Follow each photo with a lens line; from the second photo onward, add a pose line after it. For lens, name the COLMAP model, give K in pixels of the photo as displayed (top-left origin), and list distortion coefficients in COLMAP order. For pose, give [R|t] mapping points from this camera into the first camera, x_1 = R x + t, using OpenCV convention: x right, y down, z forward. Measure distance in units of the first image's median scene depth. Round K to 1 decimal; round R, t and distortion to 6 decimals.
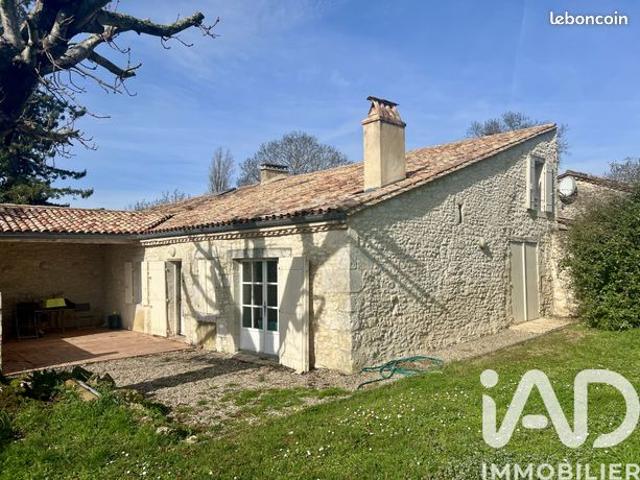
lens RADIAL K [[456.2, 0, 320.0], [0, 456.2, 240.0], [0, 0, 1]] dist [0.000520, -0.001077]
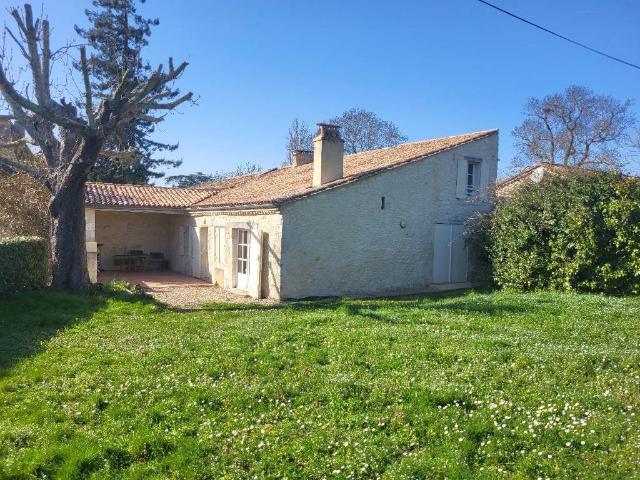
lens RADIAL K [[456.2, 0, 320.0], [0, 456.2, 240.0], [0, 0, 1]] dist [0.000520, -0.001077]
pose [[0.979654, 0.046789, -0.195165, 0.100594], [-0.031097, 0.996088, 0.082709, -0.013881], [0.198272, -0.074957, 0.977277, -0.113689]]
